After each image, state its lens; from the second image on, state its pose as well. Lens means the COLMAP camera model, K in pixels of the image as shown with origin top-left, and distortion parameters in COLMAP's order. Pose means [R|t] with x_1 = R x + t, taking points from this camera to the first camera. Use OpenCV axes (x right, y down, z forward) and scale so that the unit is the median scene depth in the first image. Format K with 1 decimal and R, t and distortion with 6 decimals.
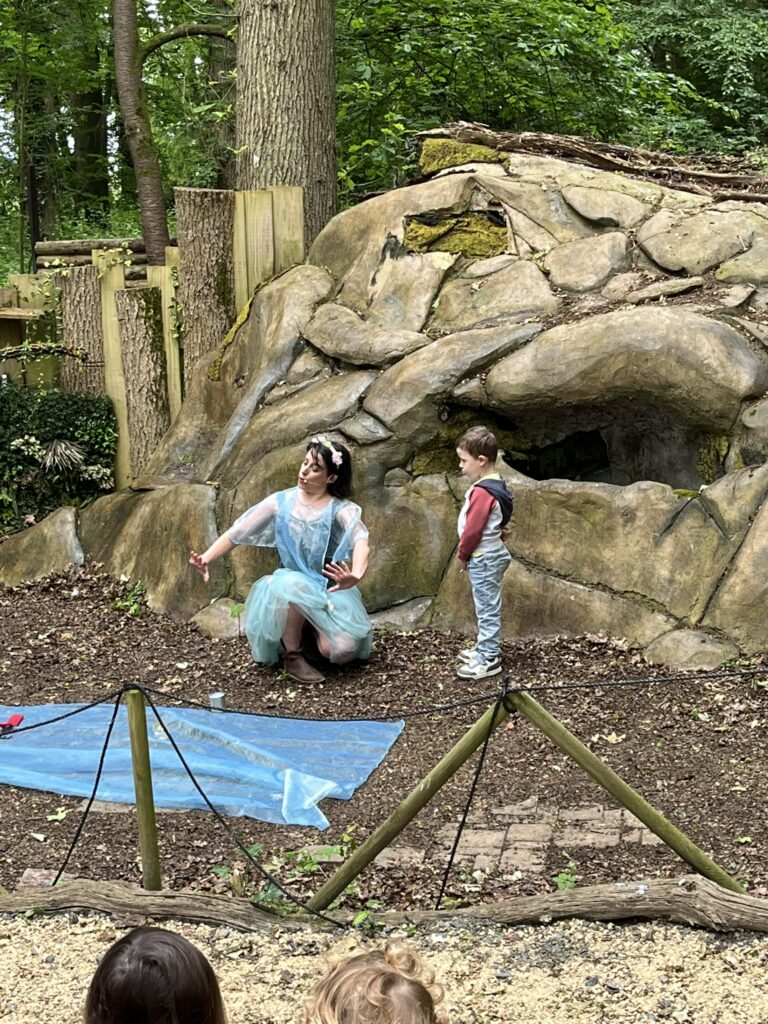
lens RADIAL K [[1751.5, 0, 384.0], [0, 1751.5, 512.0], [0, 0, 1]] dist [0.221947, -1.103554]
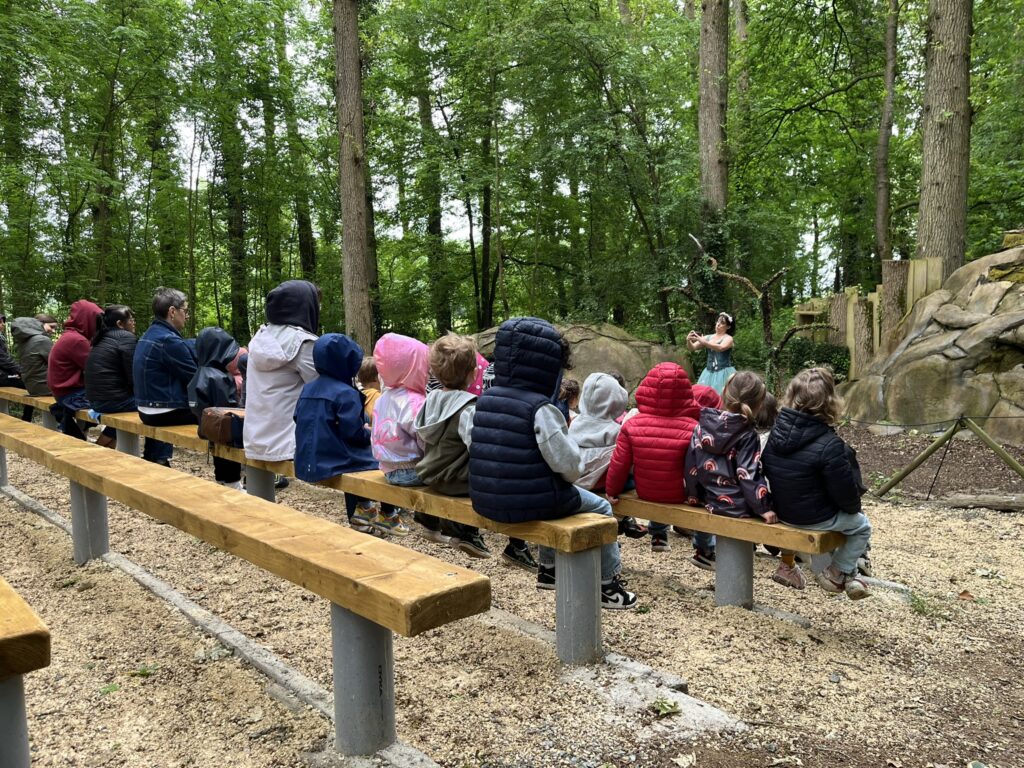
lens RADIAL K [[768.7, 0, 512.0], [0, 768.7, 384.0], [0, 0, 1]] dist [0.082740, -0.104067]
pose [[0.815937, 0.056844, -0.575339, 0.097922], [-0.098279, 0.994308, -0.041138, 0.085140], [0.569726, 0.090110, 0.816880, -0.162770]]
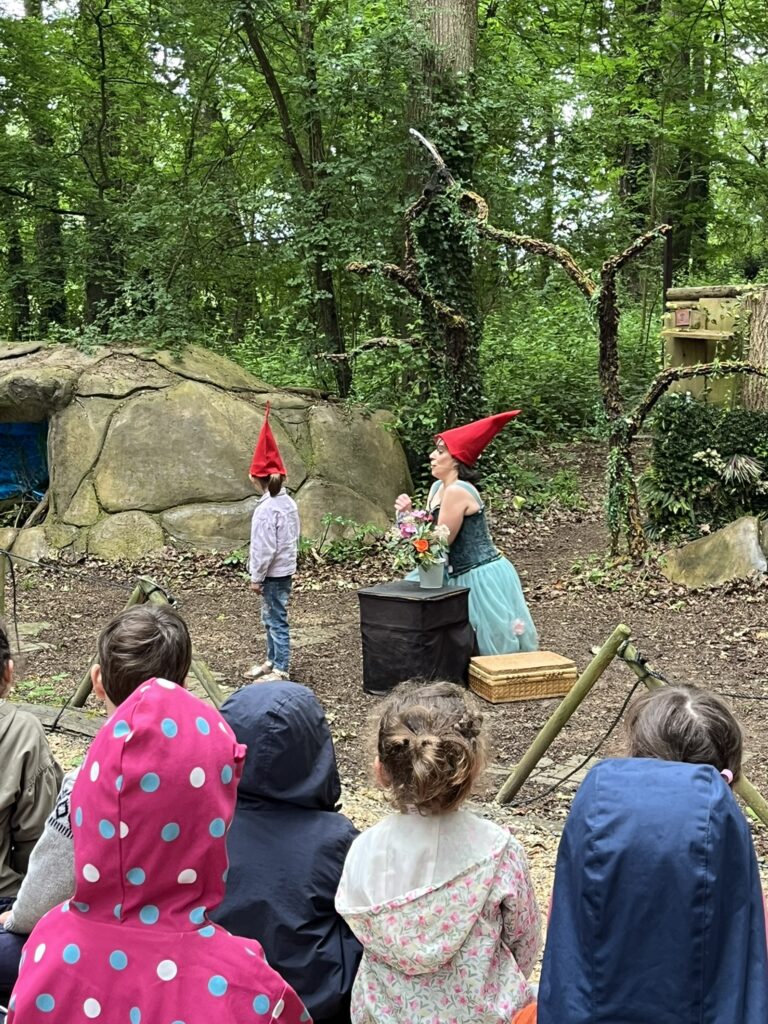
lens RADIAL K [[1615.8, 0, 386.2], [0, 1615.8, 506.3], [0, 0, 1]] dist [0.181409, -0.683959]
pose [[0.951451, 0.060047, -0.301887, -0.097543], [-0.071210, 0.997120, -0.026097, 0.032628], [0.299450, 0.046327, 0.952987, 0.017420]]
